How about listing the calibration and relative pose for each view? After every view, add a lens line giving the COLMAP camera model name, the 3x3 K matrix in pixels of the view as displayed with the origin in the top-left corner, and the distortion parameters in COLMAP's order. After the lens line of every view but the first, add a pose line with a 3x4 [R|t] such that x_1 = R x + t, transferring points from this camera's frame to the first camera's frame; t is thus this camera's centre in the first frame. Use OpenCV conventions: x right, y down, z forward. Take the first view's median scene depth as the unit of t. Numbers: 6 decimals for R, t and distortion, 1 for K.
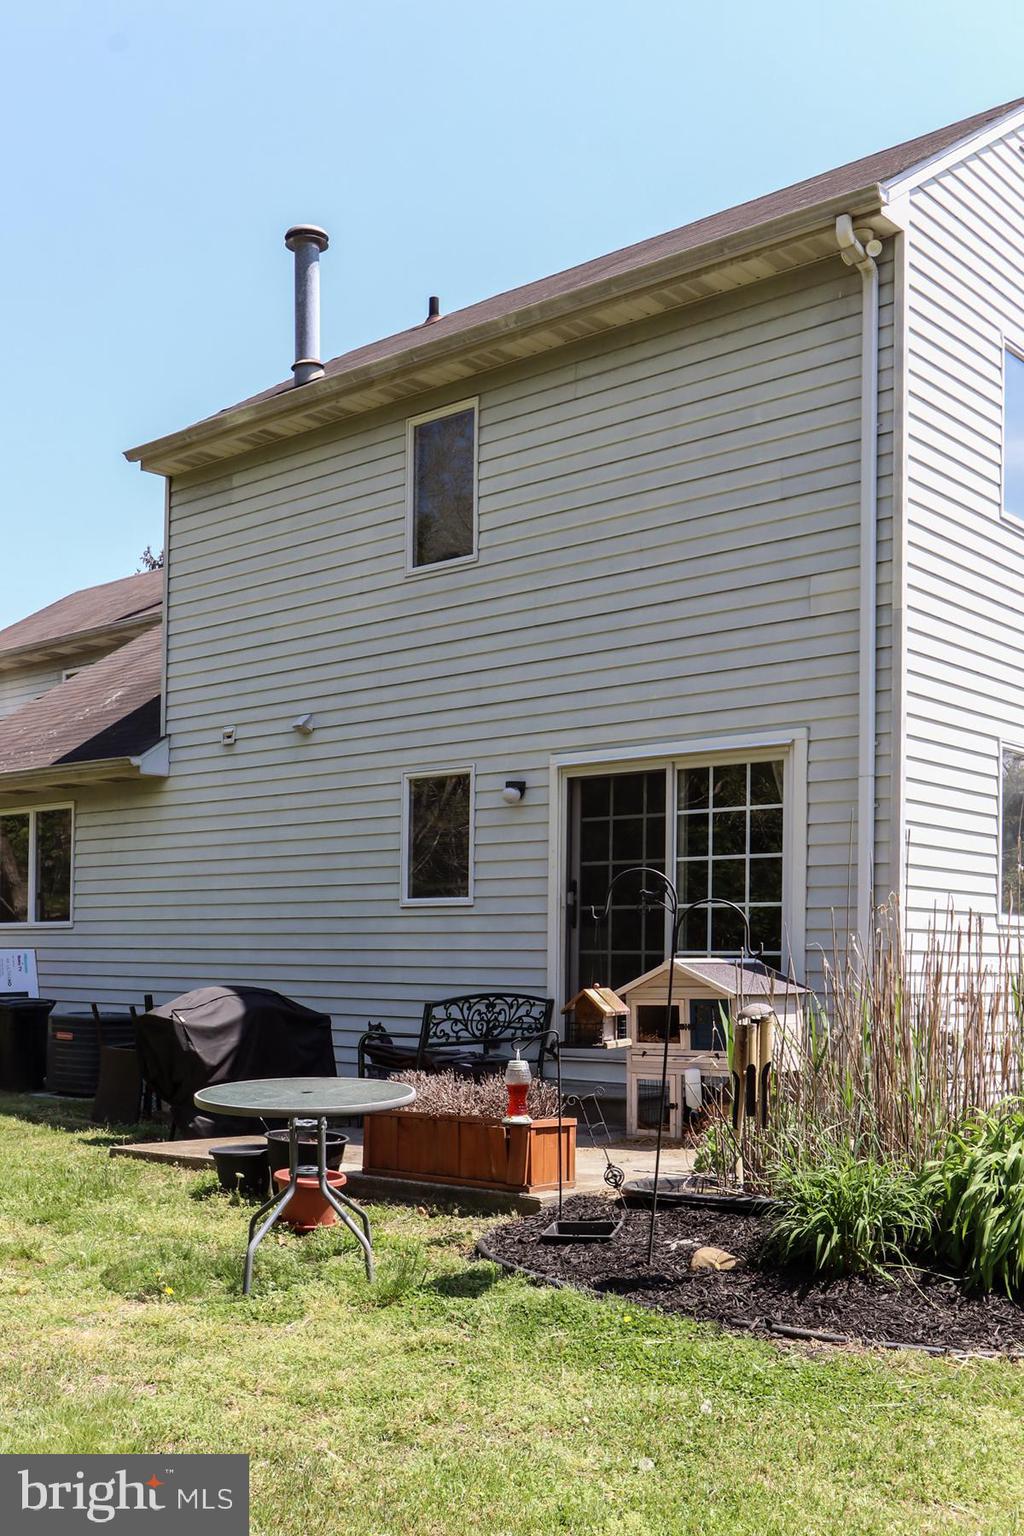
lens RADIAL K [[1529.8, 0, 512.0], [0, 1529.8, 768.0], [0, 0, 1]] dist [-0.008754, -0.001332]
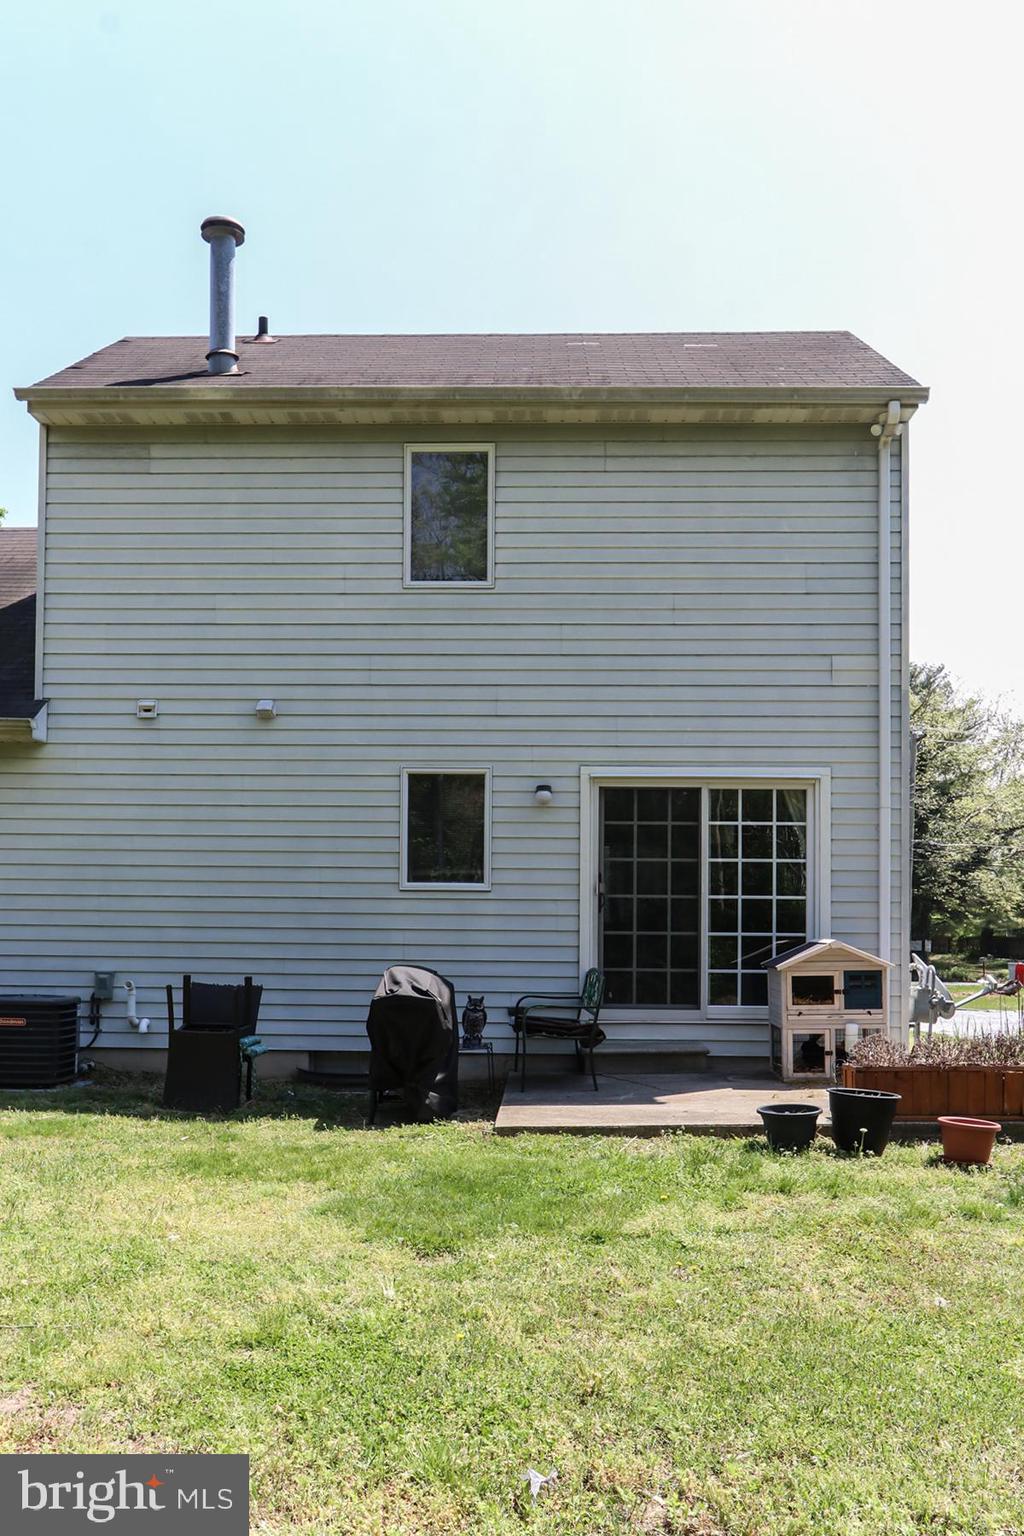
lens RADIAL K [[1263.4, 0, 512.6], [0, 1263.4, 784.2], [0, 0, 1]] dist [-0.006596, -0.003232]
pose [[0.772095, 0.076323, 0.630907, -0.614610], [-0.082406, 0.996404, -0.019690, 0.028230], [-0.630141, -0.036788, 0.775609, 0.266105]]
